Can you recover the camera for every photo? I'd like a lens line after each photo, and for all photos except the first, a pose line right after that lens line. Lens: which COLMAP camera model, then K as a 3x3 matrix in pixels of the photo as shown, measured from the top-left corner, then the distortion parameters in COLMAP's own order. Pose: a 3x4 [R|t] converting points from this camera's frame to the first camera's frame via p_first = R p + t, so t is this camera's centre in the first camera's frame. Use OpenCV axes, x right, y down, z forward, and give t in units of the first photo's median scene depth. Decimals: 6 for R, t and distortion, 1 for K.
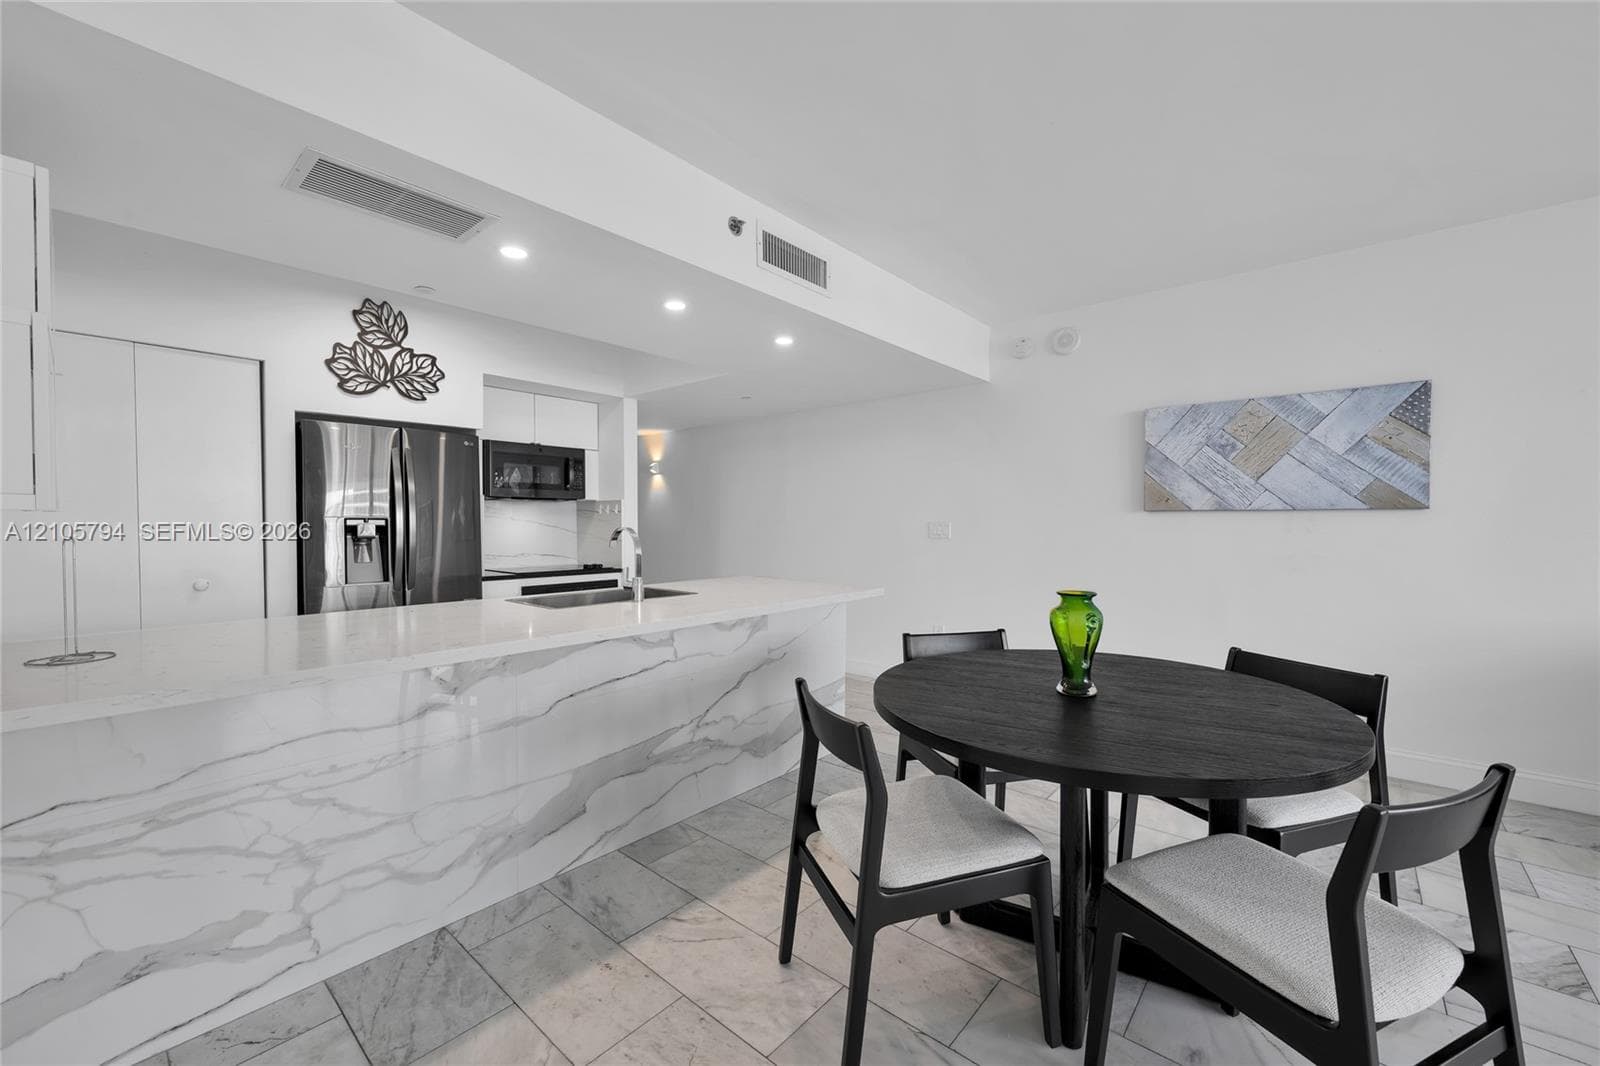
lens RADIAL K [[631.7, 0, 800.0], [0, 631.7, 533.0], [0, 0, 1]] dist [-0.001389, -0.000208]
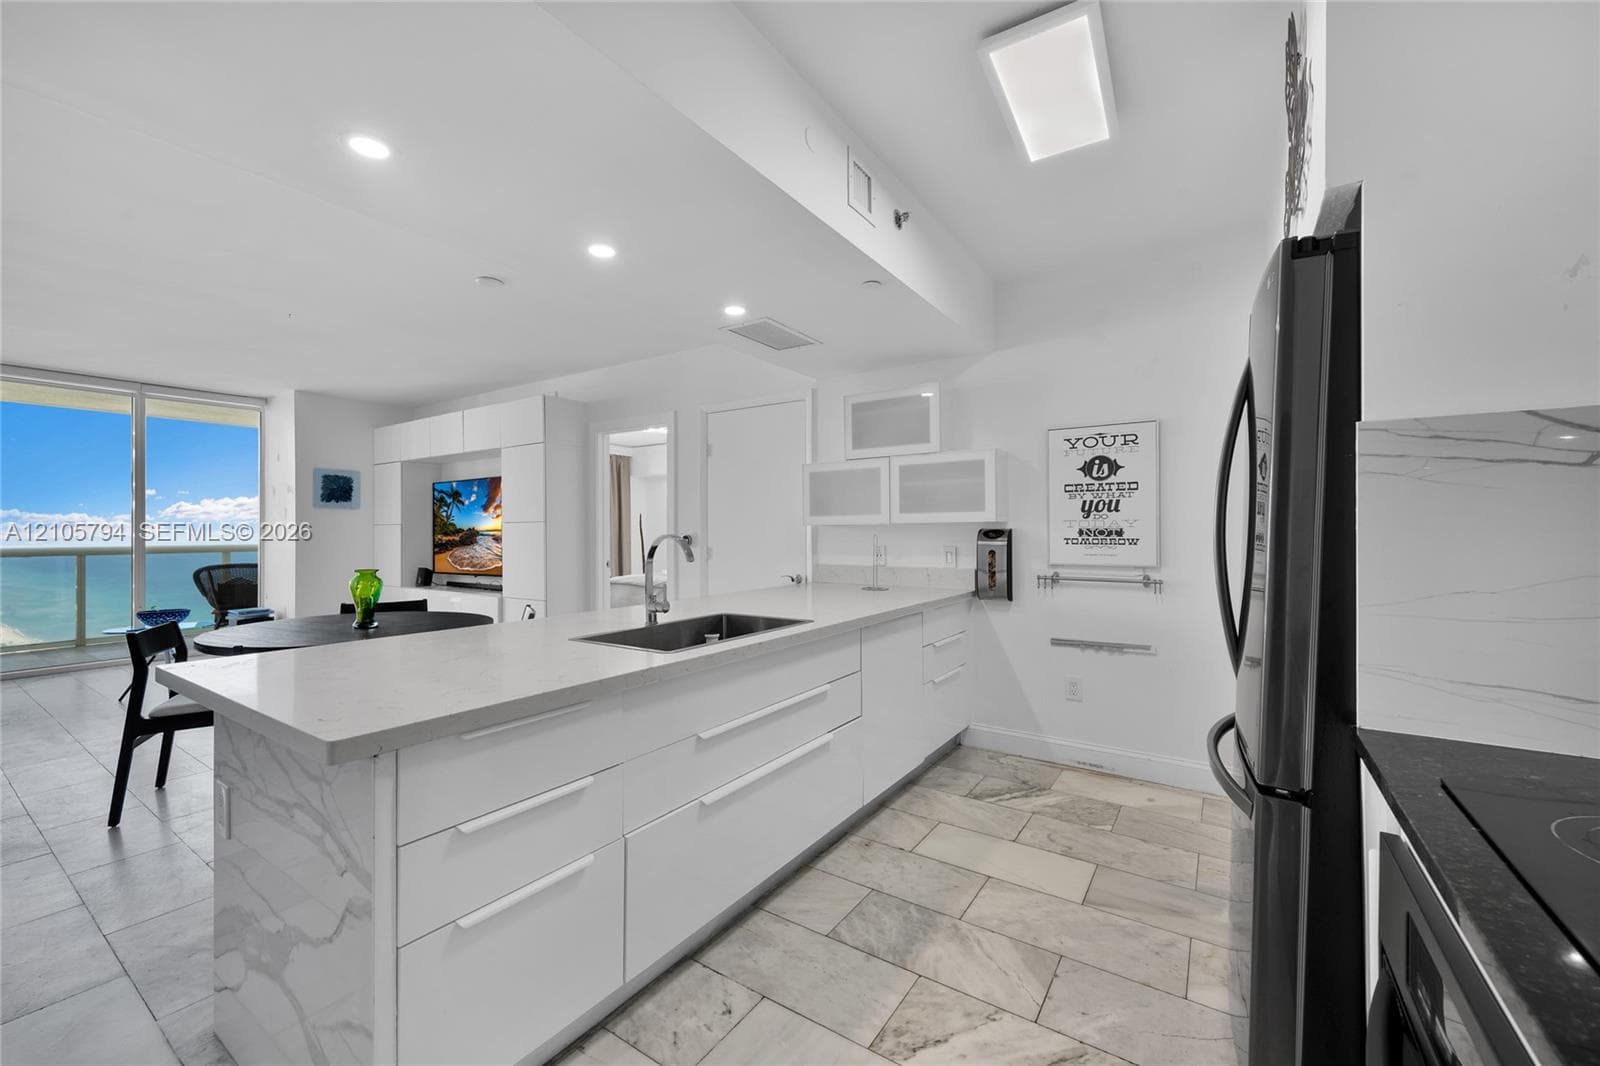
lens RADIAL K [[637.5, 0, 796.8], [0, 637.5, 532.5], [0, 0, 1]] dist [0.001540, 0.000087]
pose [[-0.992897, 0.005776, -0.118836, -0.266776], [0.003240, 0.999763, 0.021524, -0.022286], [0.118933, 0.020986, -0.992681, 1.428952]]
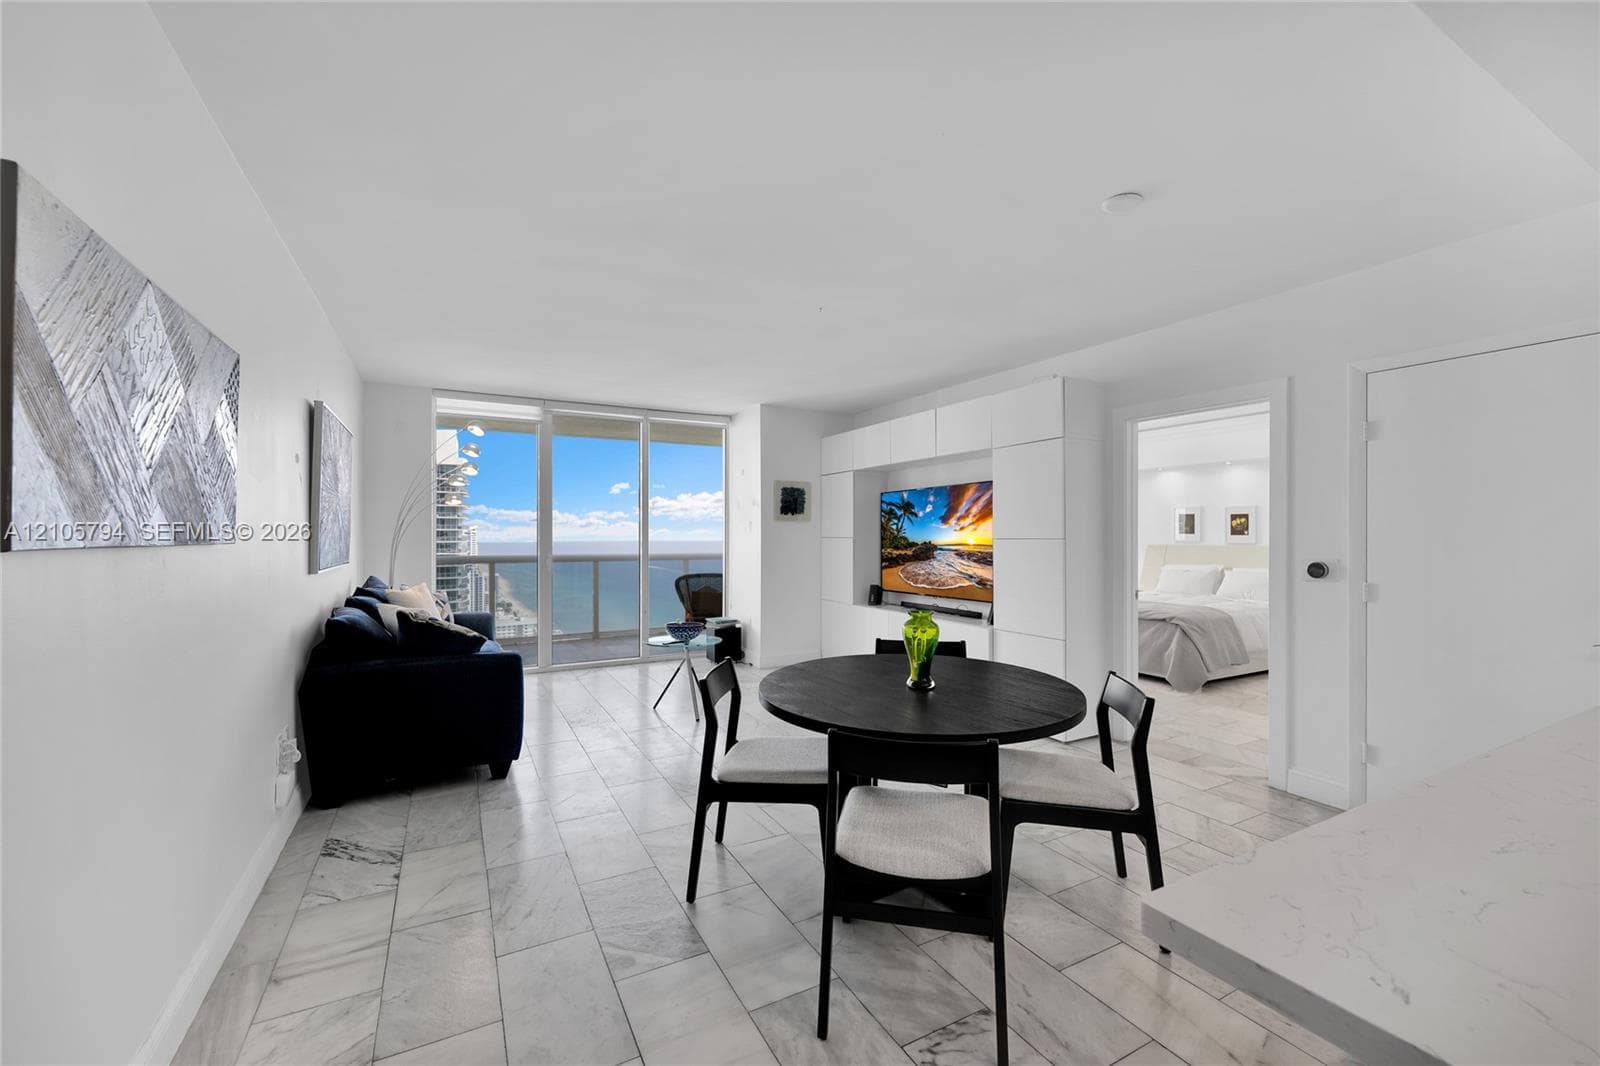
lens RADIAL K [[646.2, 0, 793.1], [0, 646.2, 535.4], [0, 0, 1]] dist [-0.002160, 0.000102]
pose [[-0.933647, 0.002103, 0.358189, 0.157065], [0.009115, 0.999798, 0.017891, -0.047237], [-0.358079, 0.019969, -0.933478, 1.167409]]
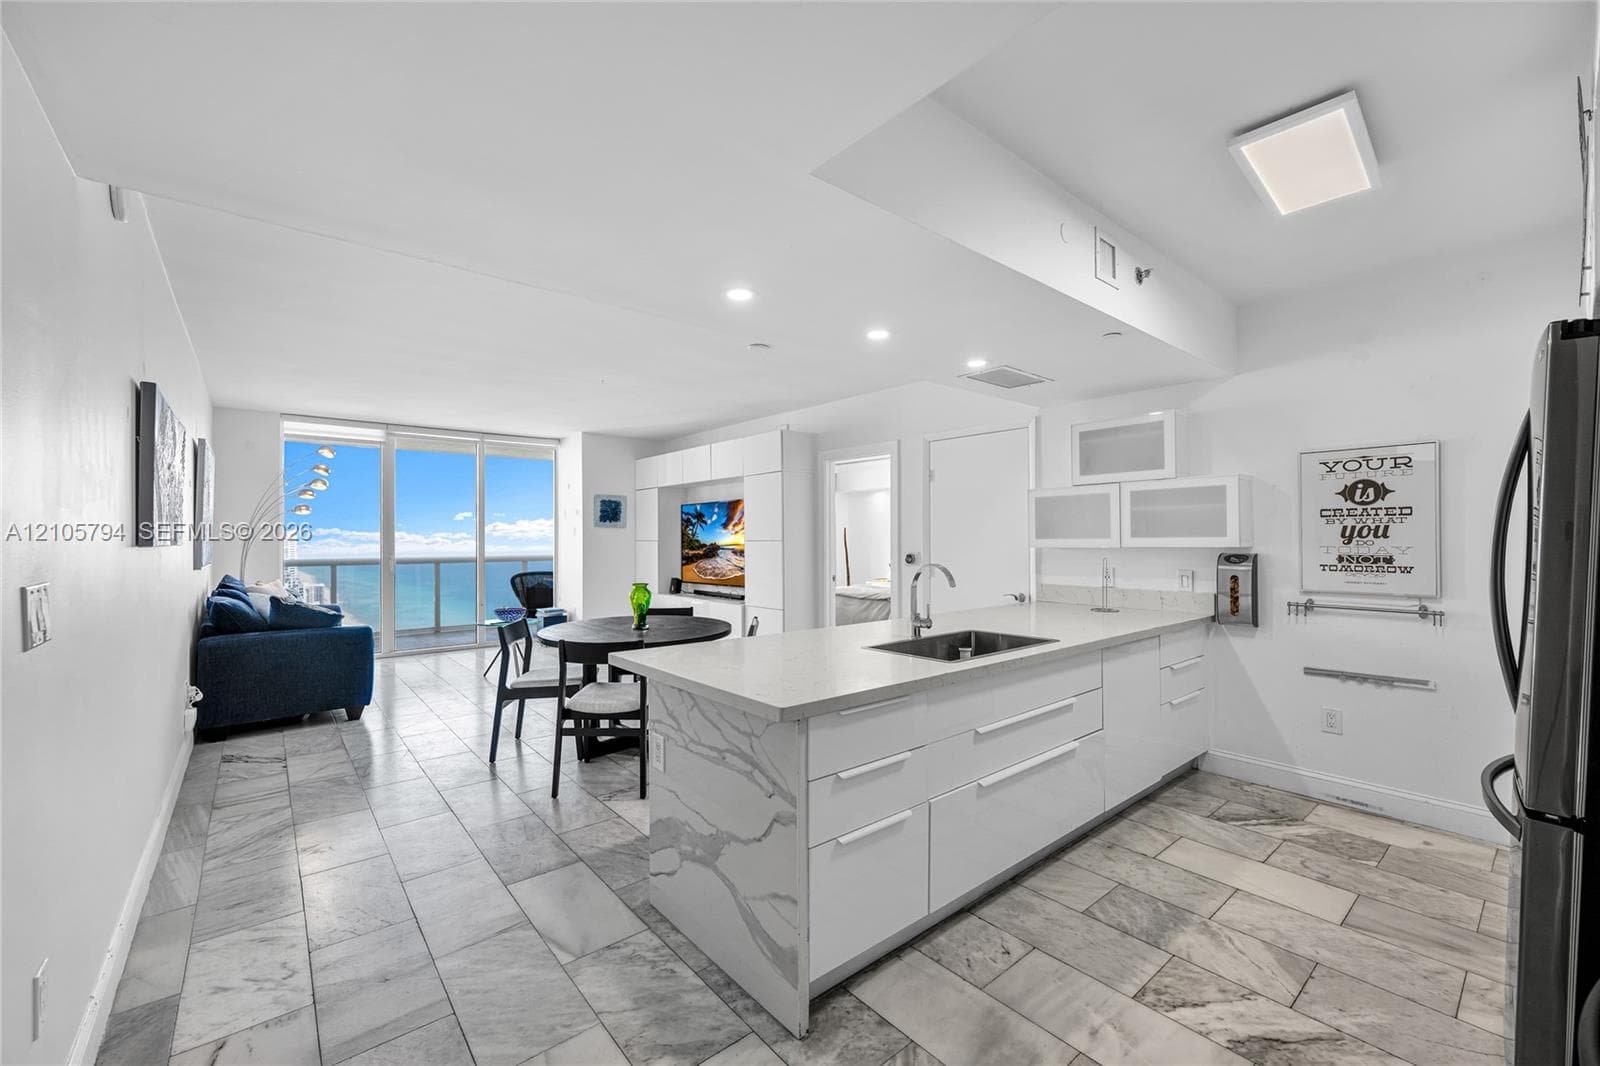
lens RADIAL K [[647.9, 0, 797.5], [0, 647.9, 536.2], [0, 0, 1]] dist [-0.003262, -0.000506]
pose [[-0.986899, 0.006441, 0.161212, -0.184097], [0.008974, 0.999847, 0.014995, -0.052574], [-0.161091, 0.016245, -0.986806, 1.570180]]
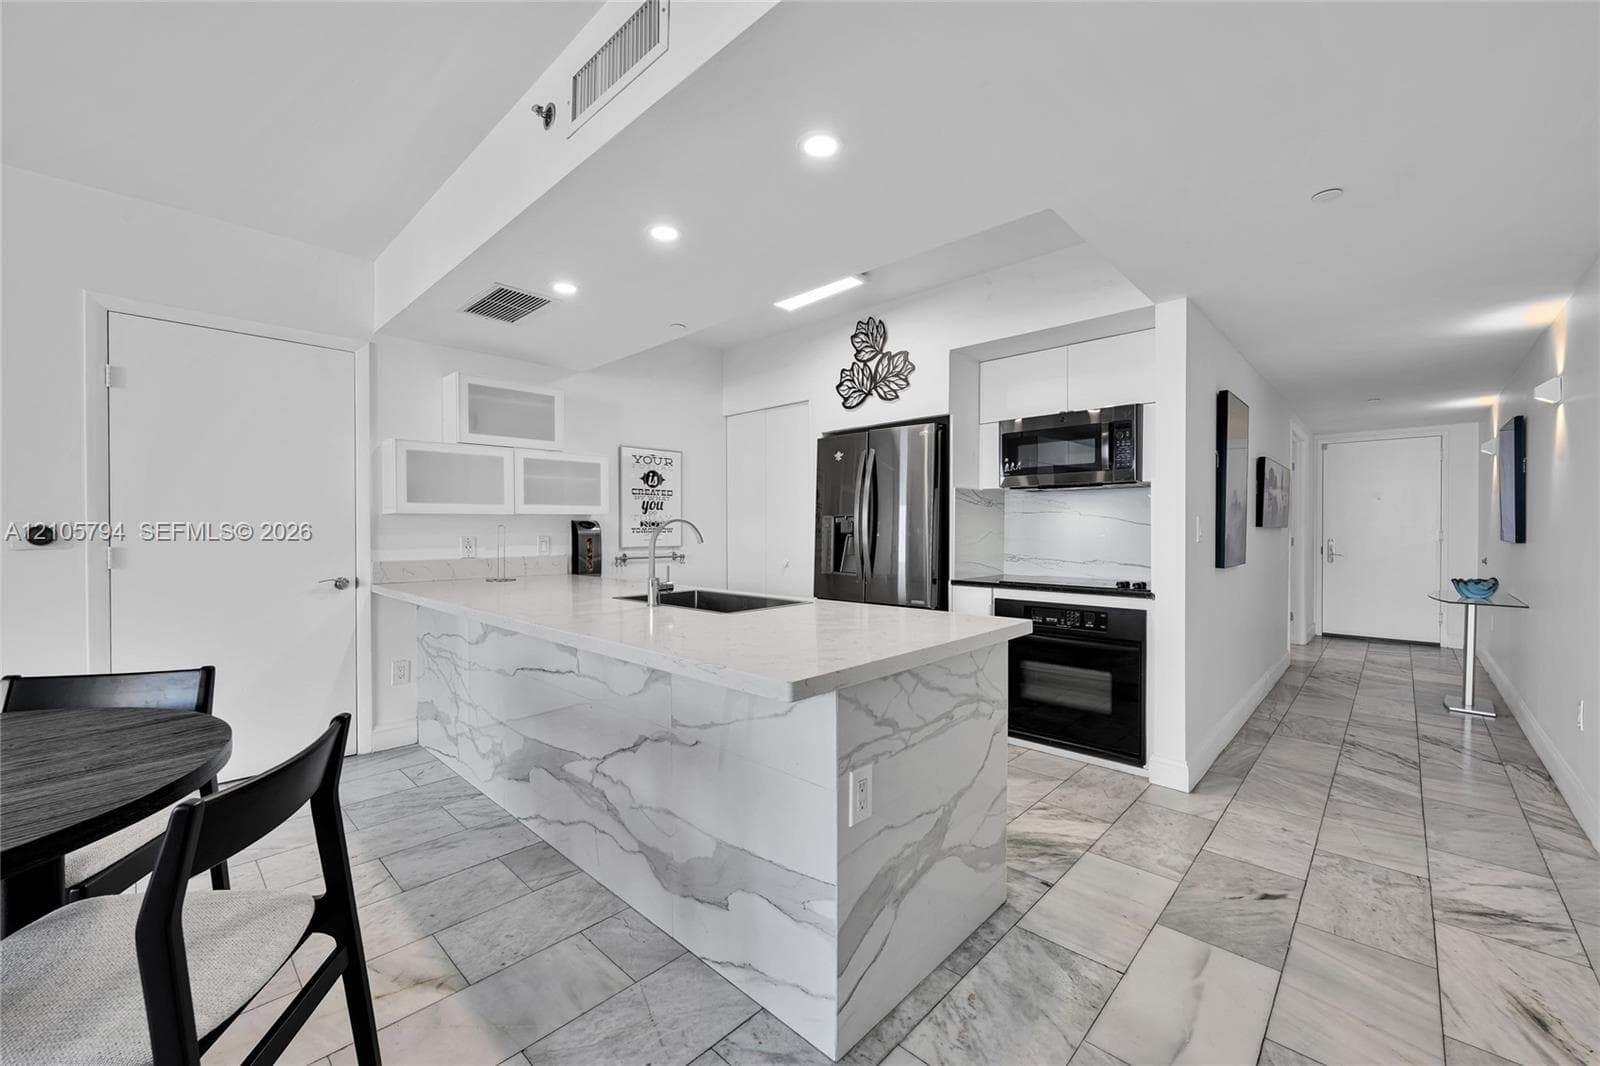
lens RADIAL K [[631.7, 0, 800.0], [0, 631.7, 533.0], [0, 0, 1]] dist [-0.001389, -0.000208]
pose [[-0.045309, 0.009579, -0.998927, 0.451906], [-0.016944, 0.999803, 0.010356, -0.001897], [0.998829, 0.017395, -0.045138, 0.947675]]
